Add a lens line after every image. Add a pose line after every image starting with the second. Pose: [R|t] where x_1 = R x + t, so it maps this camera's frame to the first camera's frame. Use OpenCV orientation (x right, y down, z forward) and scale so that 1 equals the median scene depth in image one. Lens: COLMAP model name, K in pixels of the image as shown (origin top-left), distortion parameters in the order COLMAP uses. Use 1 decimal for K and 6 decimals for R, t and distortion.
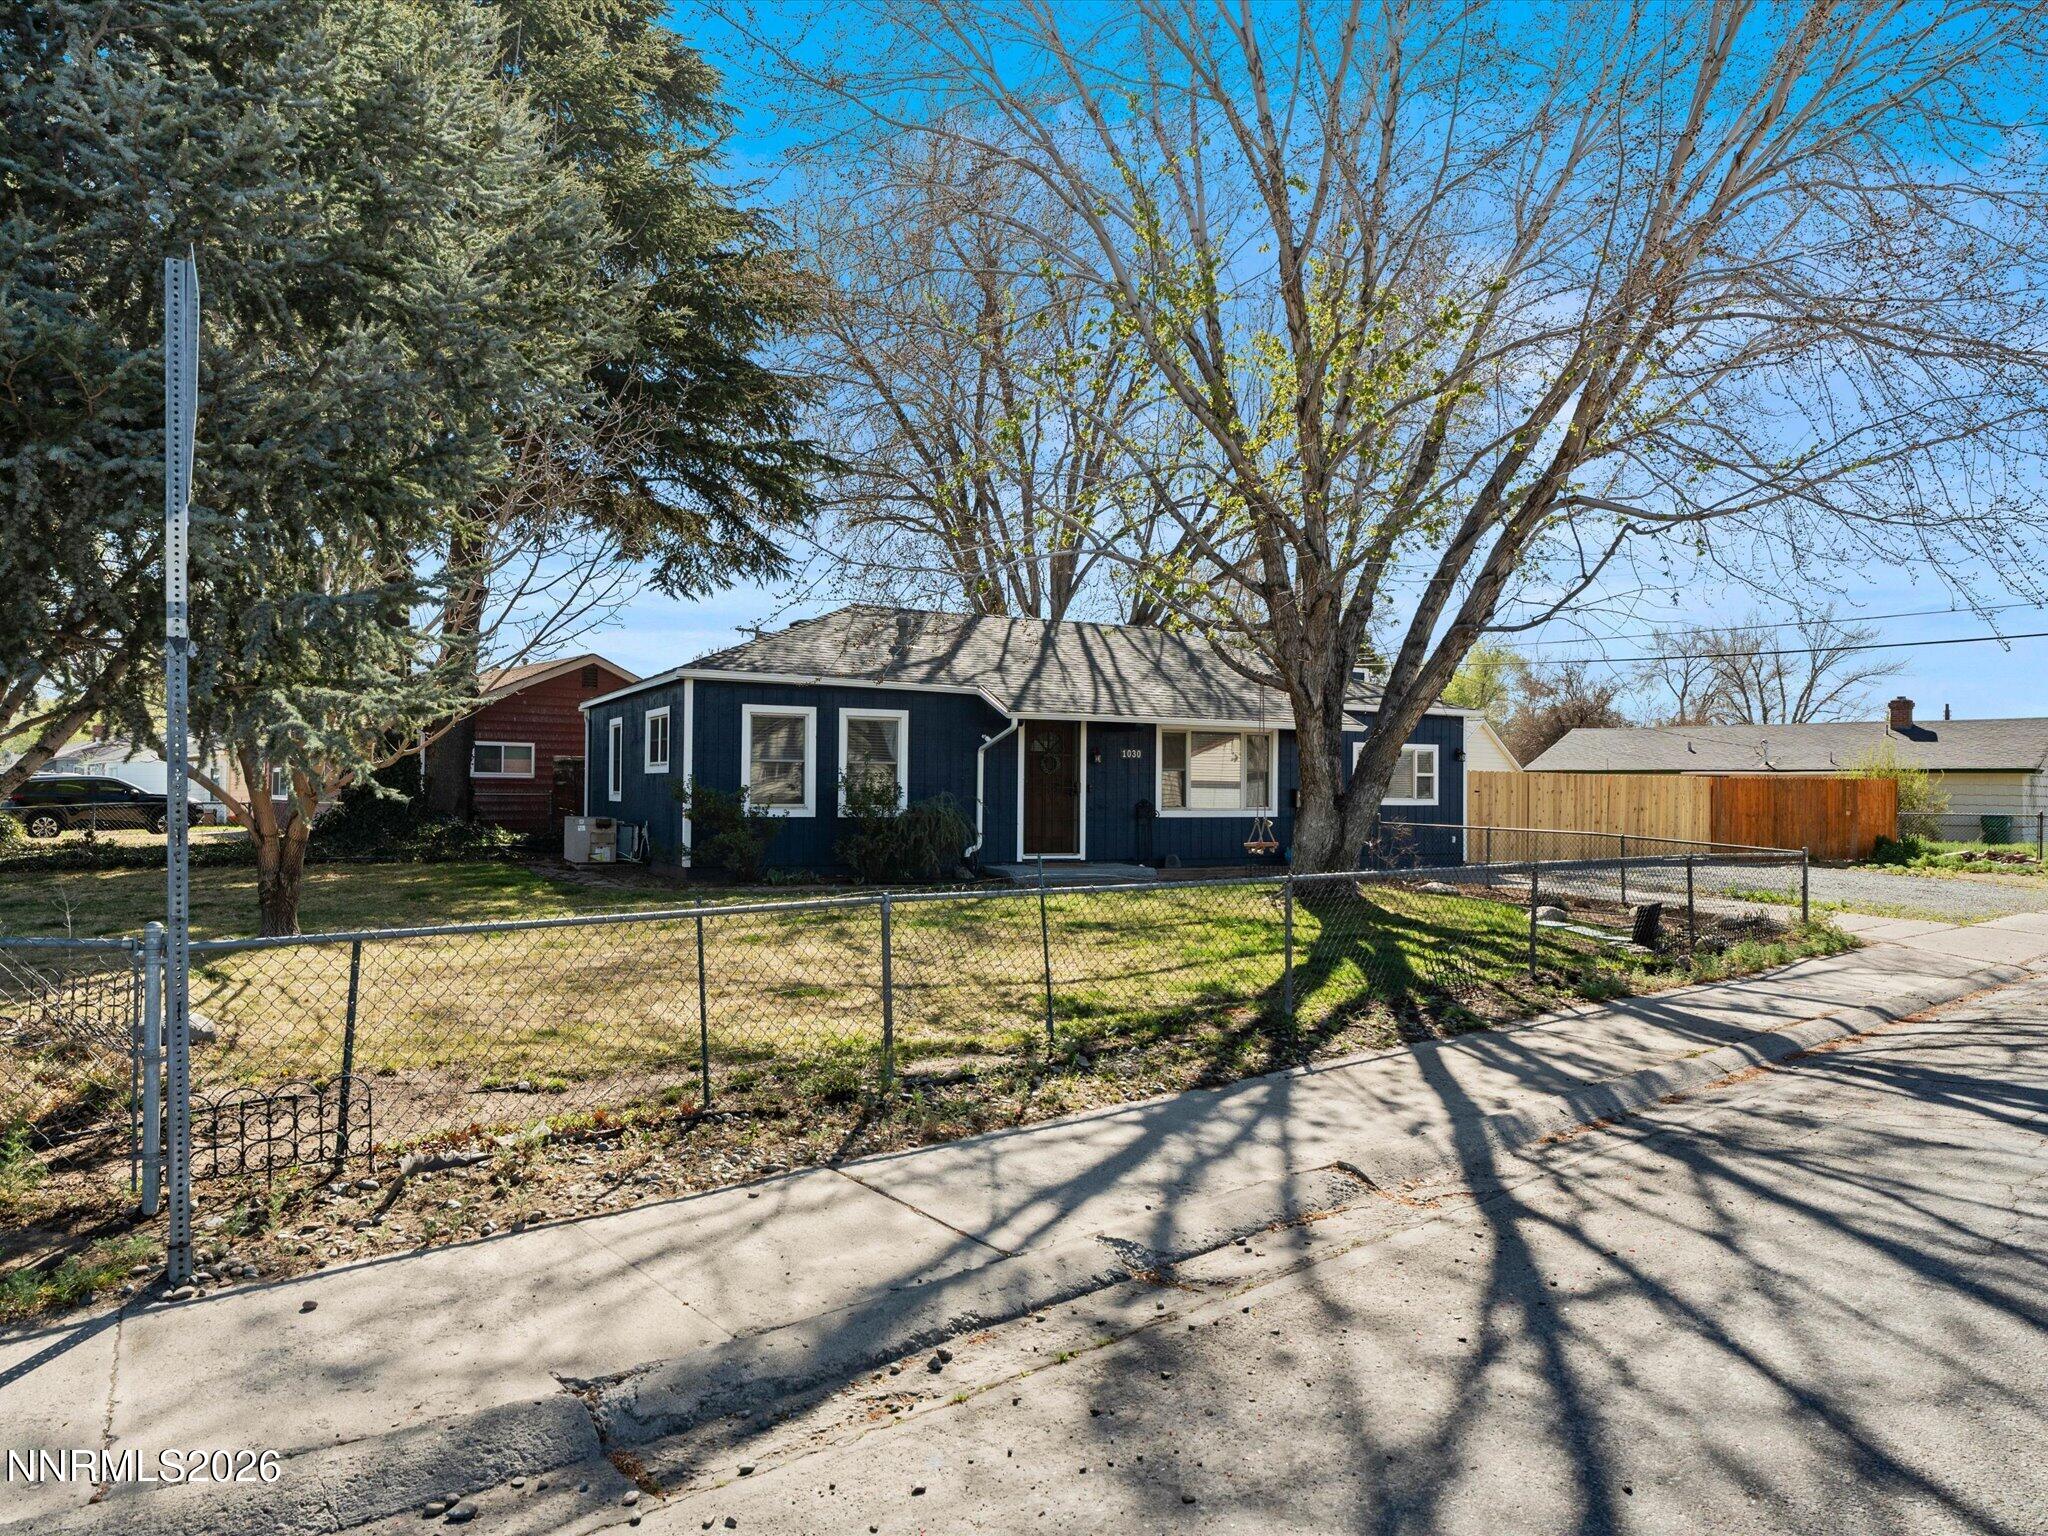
lens RADIAL K [[1057.7, 0, 1055.4], [0, 1057.7, 767.5], [0, 0, 1]] dist [-0.005990, -0.001547]
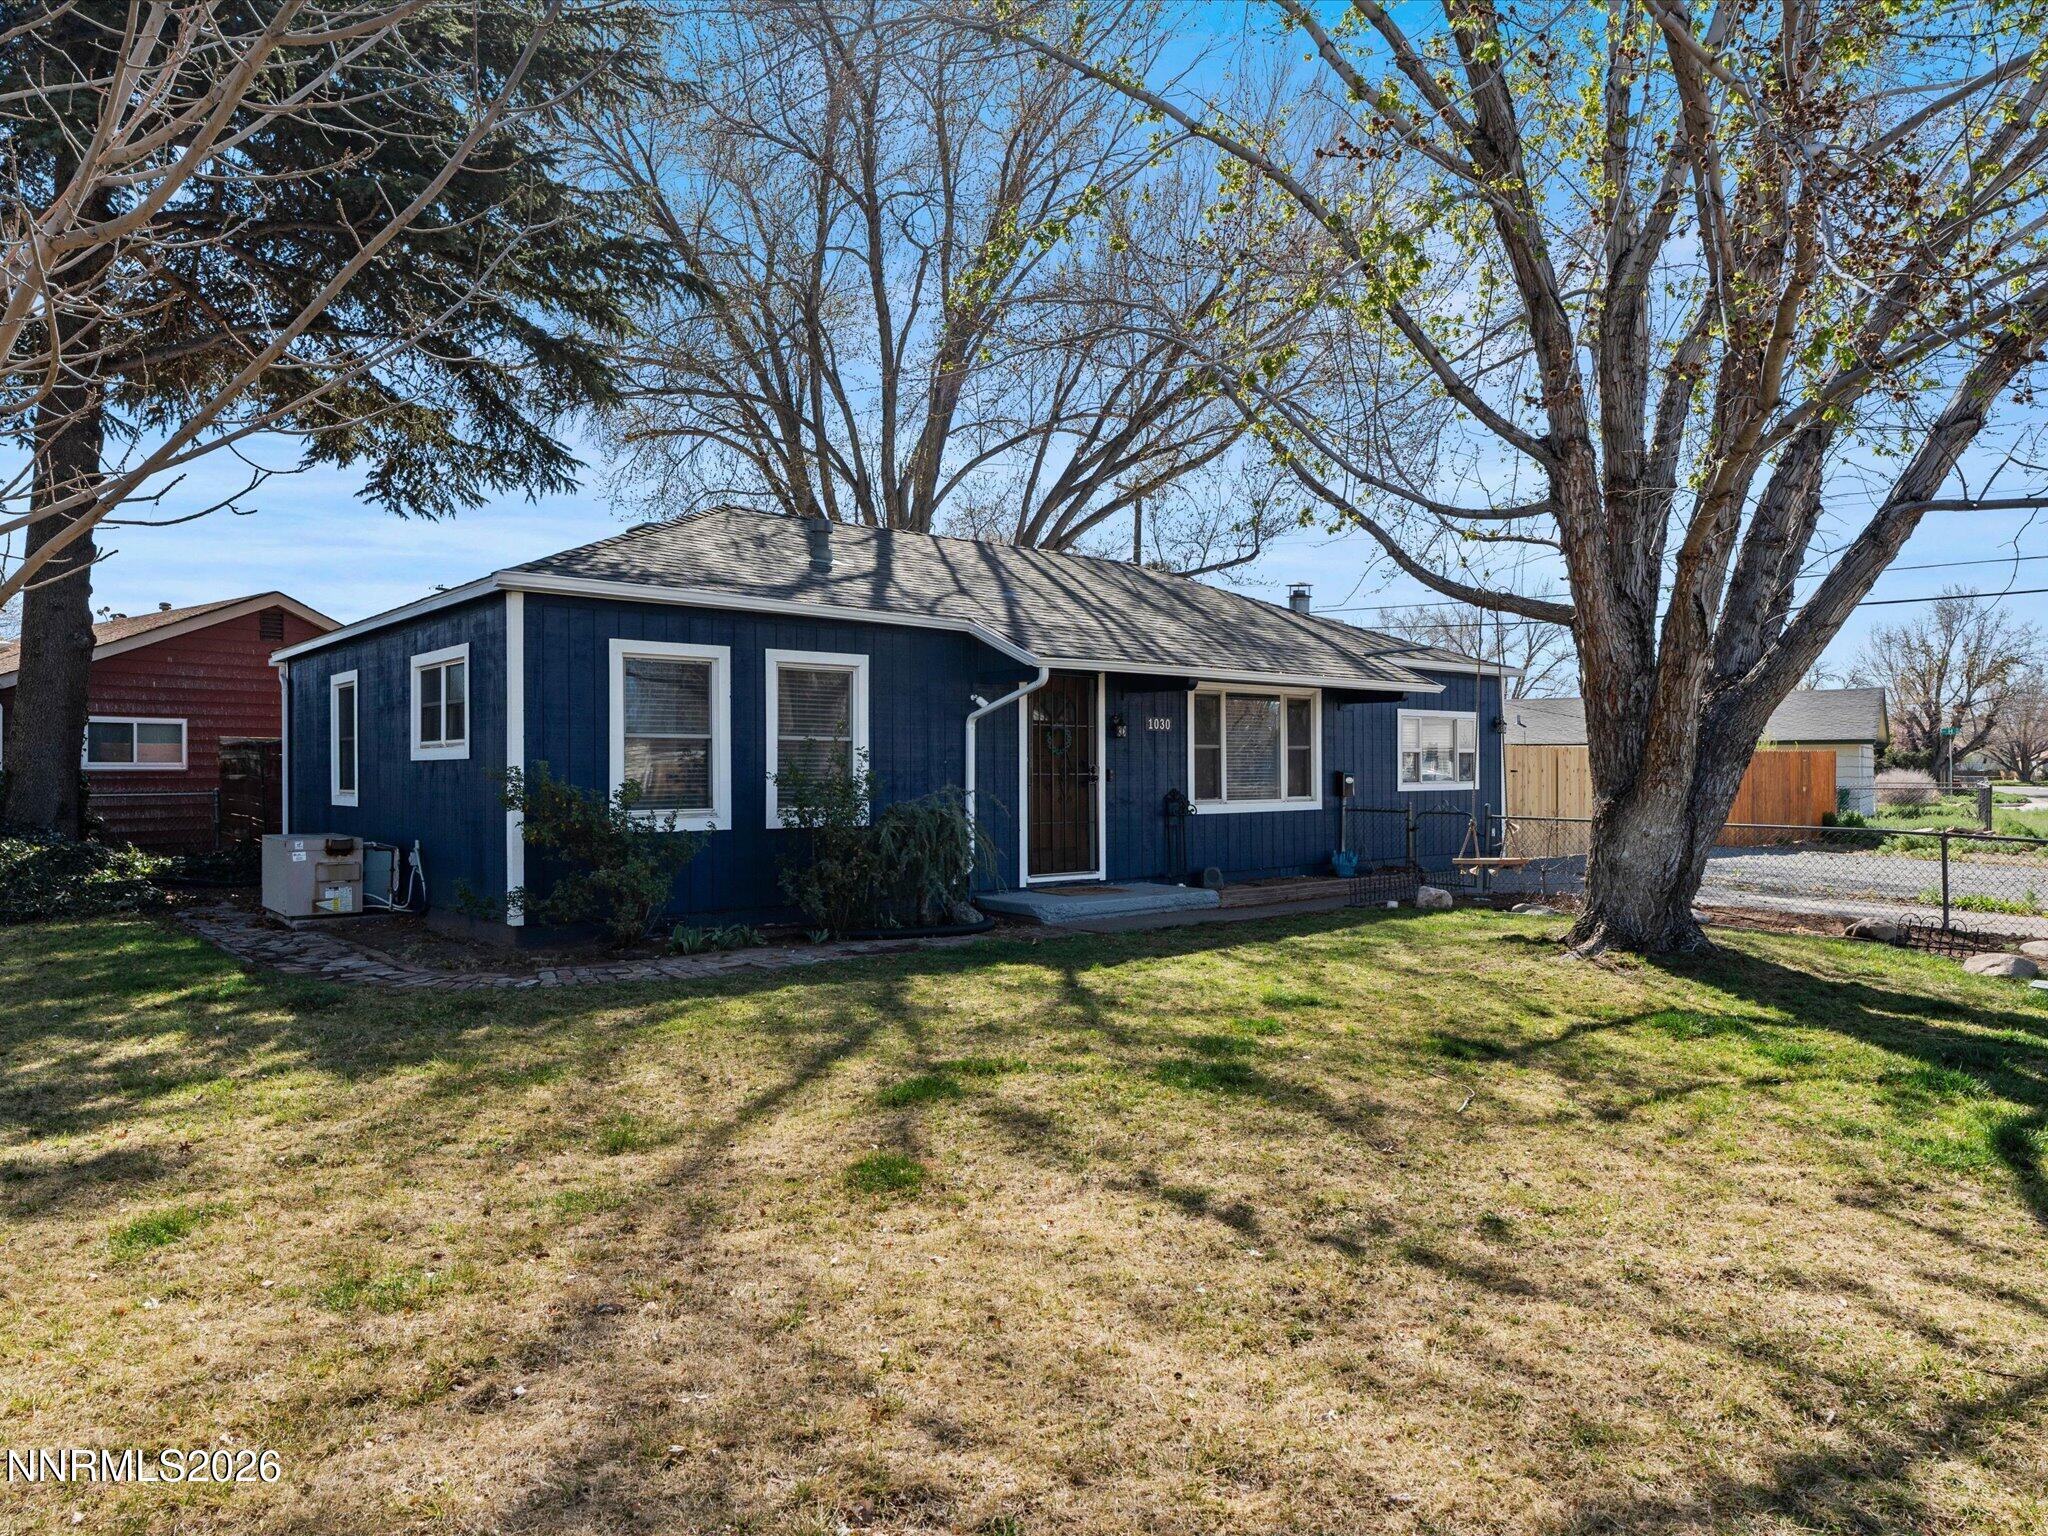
lens RADIAL K [[1142.7, 0, 1018.3], [0, 1142.7, 754.9], [0, 0, 1]] dist [-0.002519, -0.000692]
pose [[0.983554, -0.011018, 0.180277, -0.164597], [0.010013, 0.999929, 0.006486, 0.001665], [-0.180335, -0.004574, 0.983595, 0.298405]]
